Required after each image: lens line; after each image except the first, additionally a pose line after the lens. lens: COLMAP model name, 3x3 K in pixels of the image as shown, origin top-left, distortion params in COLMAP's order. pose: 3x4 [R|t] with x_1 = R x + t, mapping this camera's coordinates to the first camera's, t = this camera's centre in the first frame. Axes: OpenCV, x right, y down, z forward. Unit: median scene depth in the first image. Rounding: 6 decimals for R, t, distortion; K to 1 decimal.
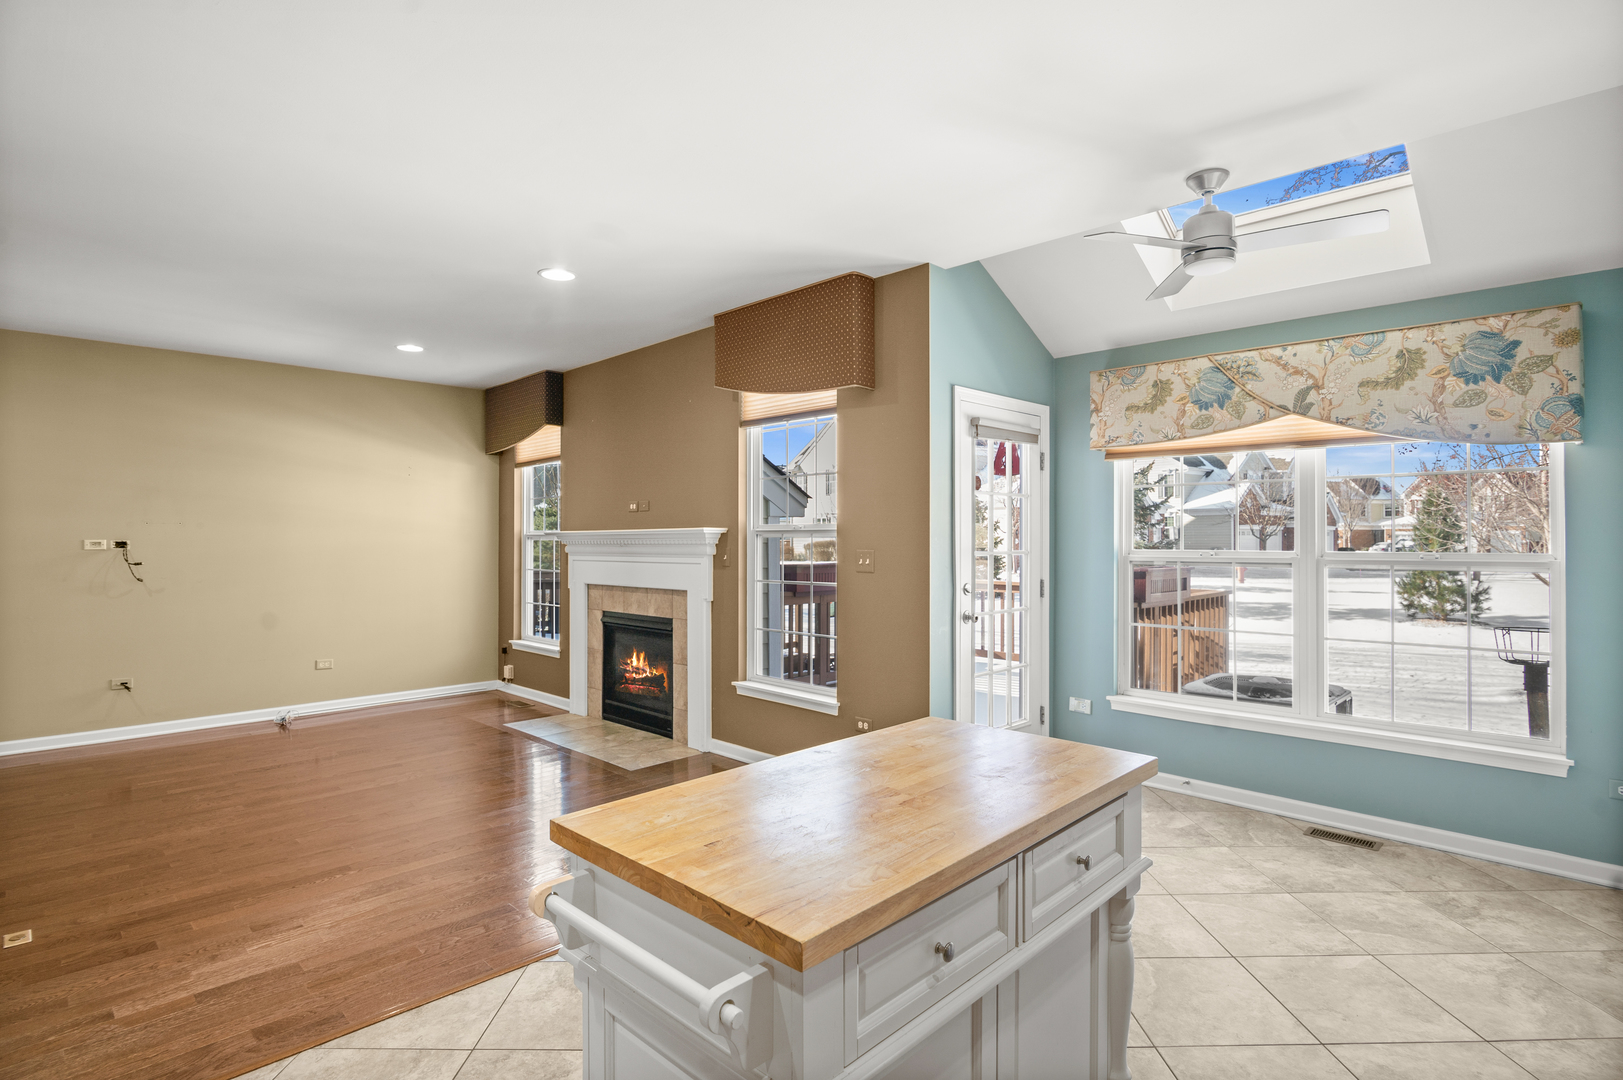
lens RADIAL K [[806.3, 0, 803.9], [0, 806.3, 538.7], [0, 0, 1]] dist [-0.020579, 0.001204]
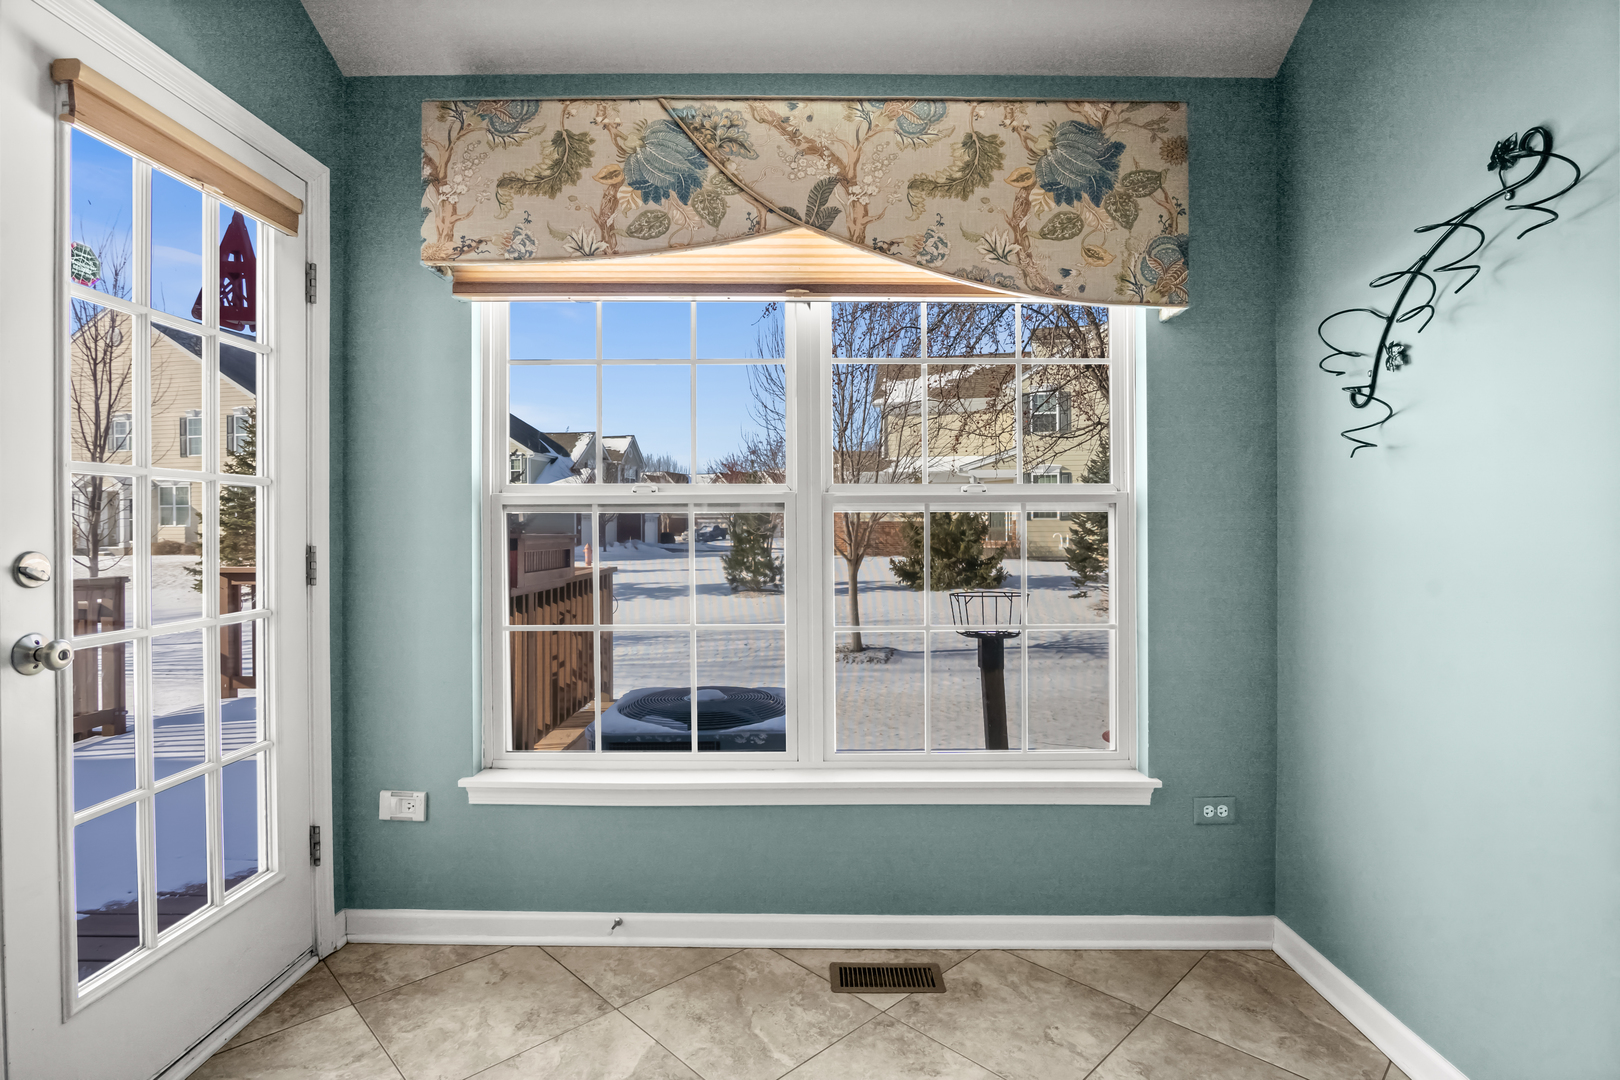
lens RADIAL K [[804.8, 0, 807.6], [0, 804.8, 530.7], [0, 0, 1]] dist [-0.020579, 0.001204]
pose [[0.711733, -0.004373, 0.702436, 0.169056], [0.001816, 0.999989, 0.004386, 0.038288], [-0.702448, -0.001847, 0.711733, 0.456837]]
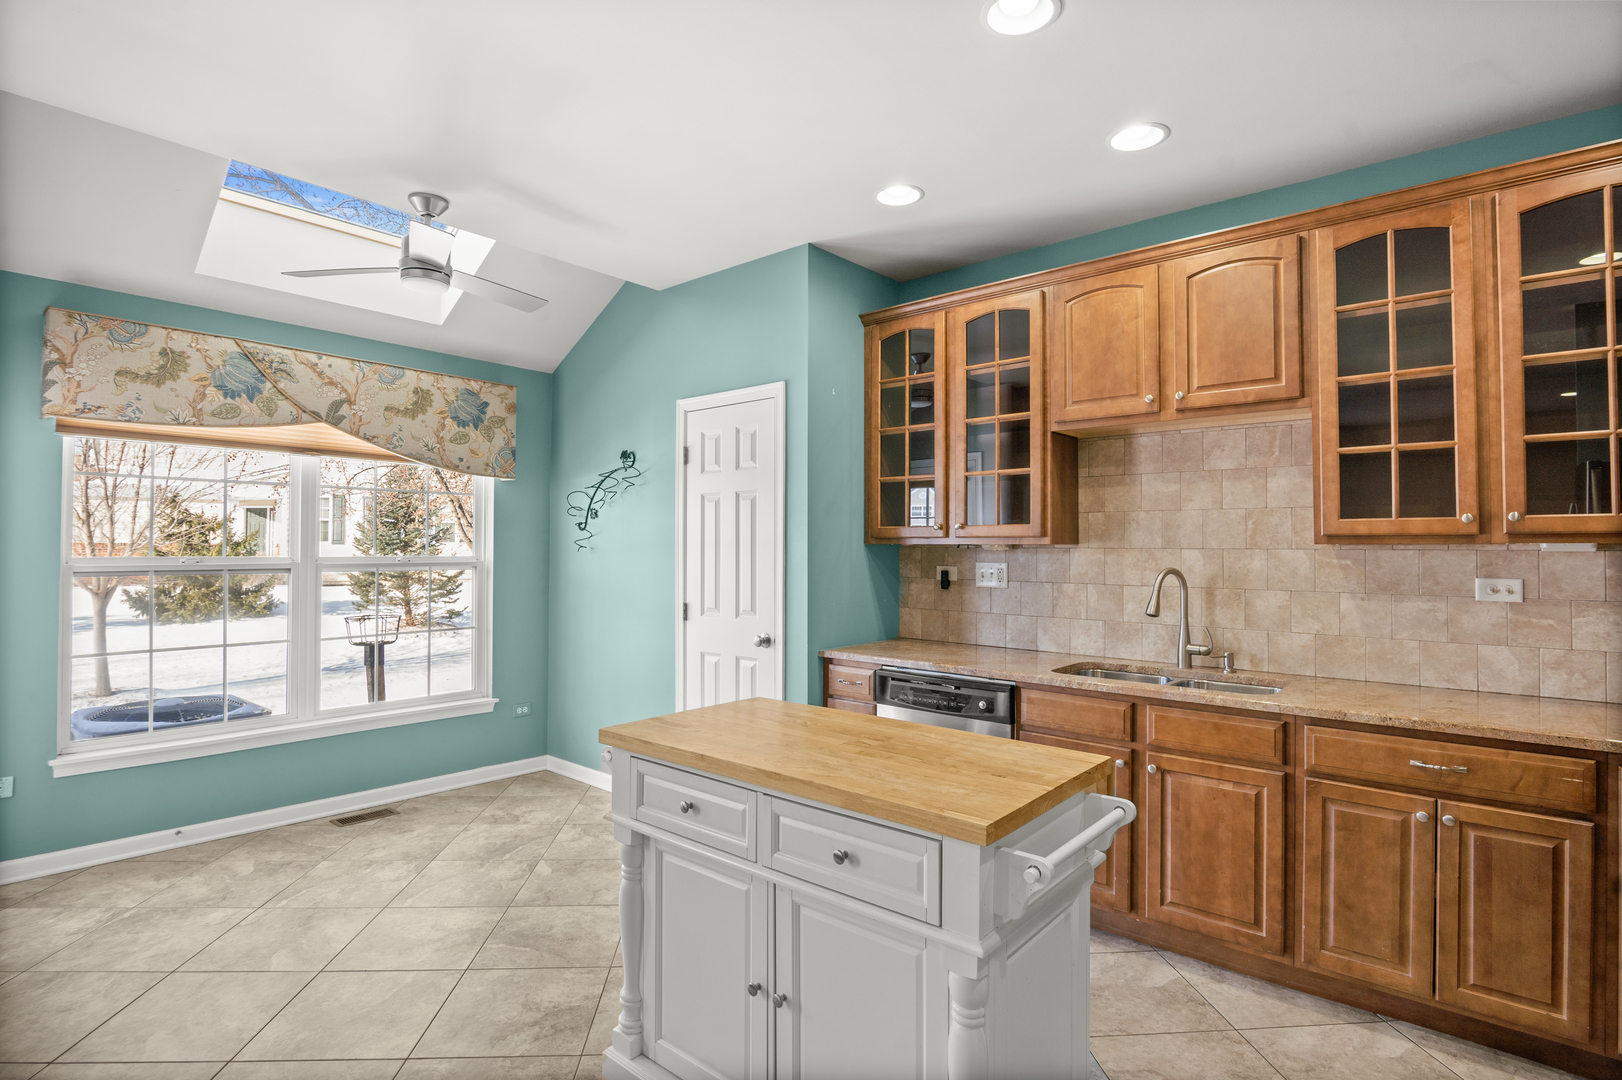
lens RADIAL K [[805.8, 0, 815.5], [0, 805.8, 532.6], [0, 0, 1]] dist [-0.020579, 0.001204]
pose [[-0.072250, 0.018489, 0.997215, -0.343338], [-0.005438, 0.999806, -0.018931, 0.001236], [-0.997372, -0.006791, -0.072136, 0.335263]]
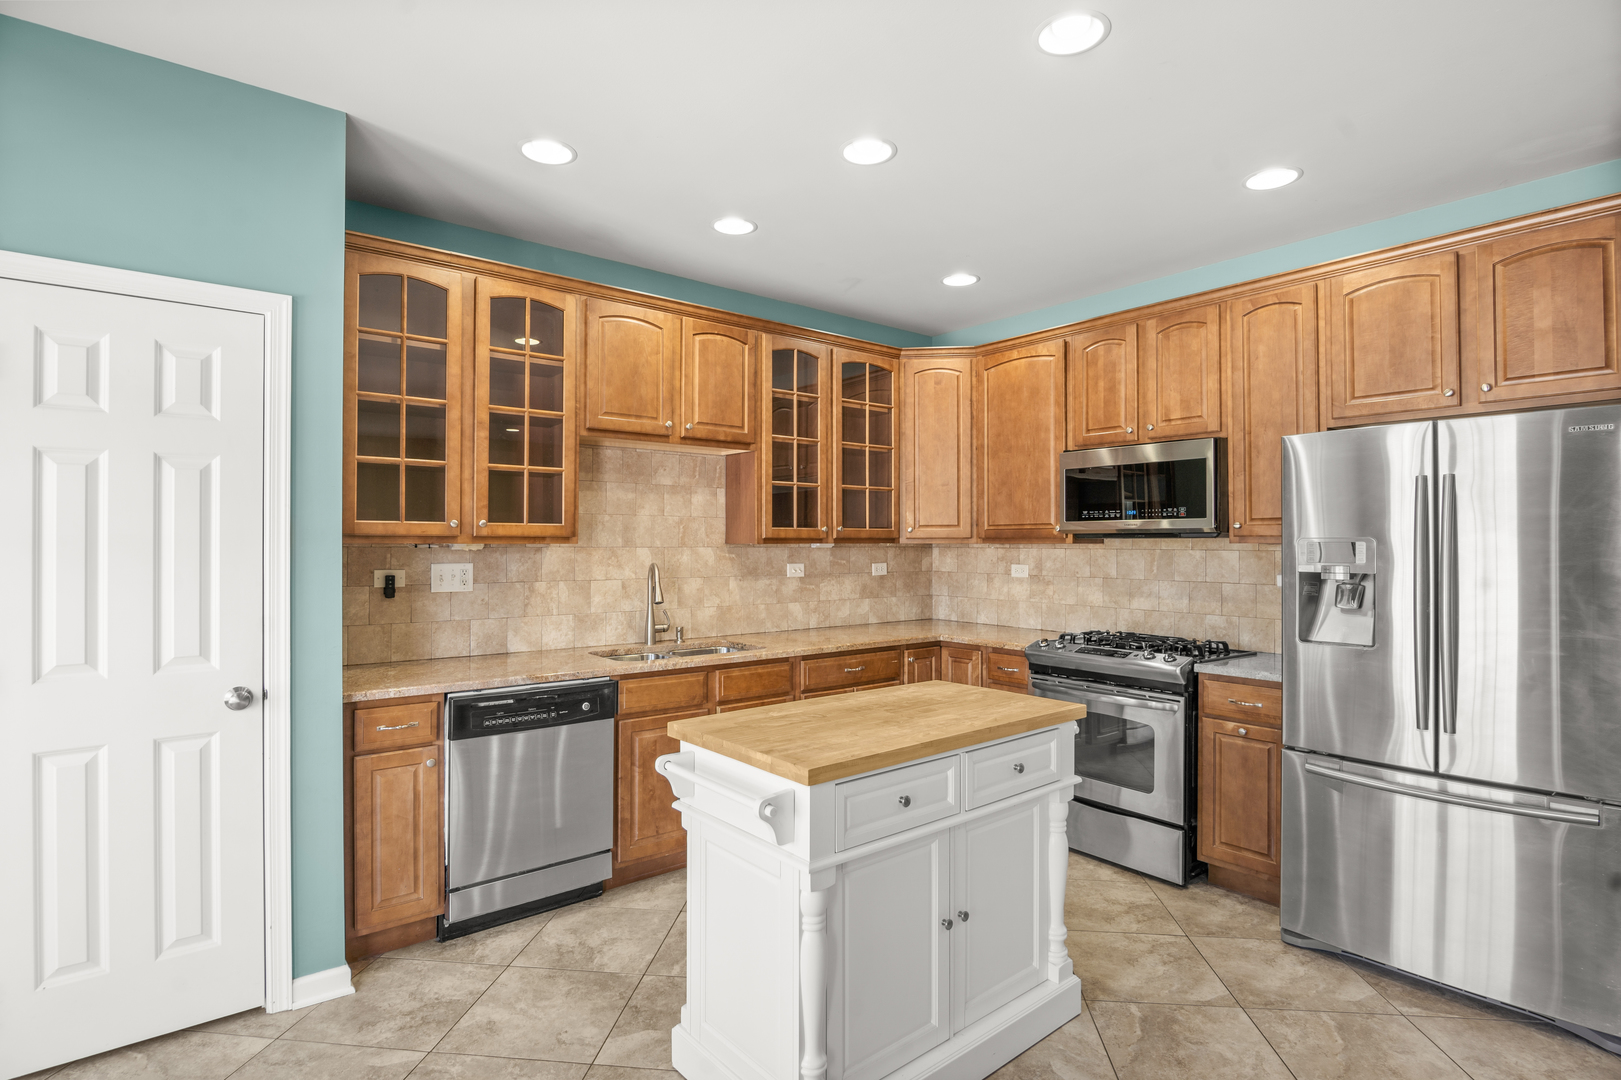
lens RADIAL K [[805.3, 0, 795.7], [0, 805.3, 538.6], [0, 0, 1]] dist [-0.020579, 0.001204]
pose [[-0.992747, 0.004356, 0.120146, 0.021497], [0.002830, 0.999913, -0.012868, 0.002293], [-0.120191, -0.012434, -0.992673, 0.741365]]
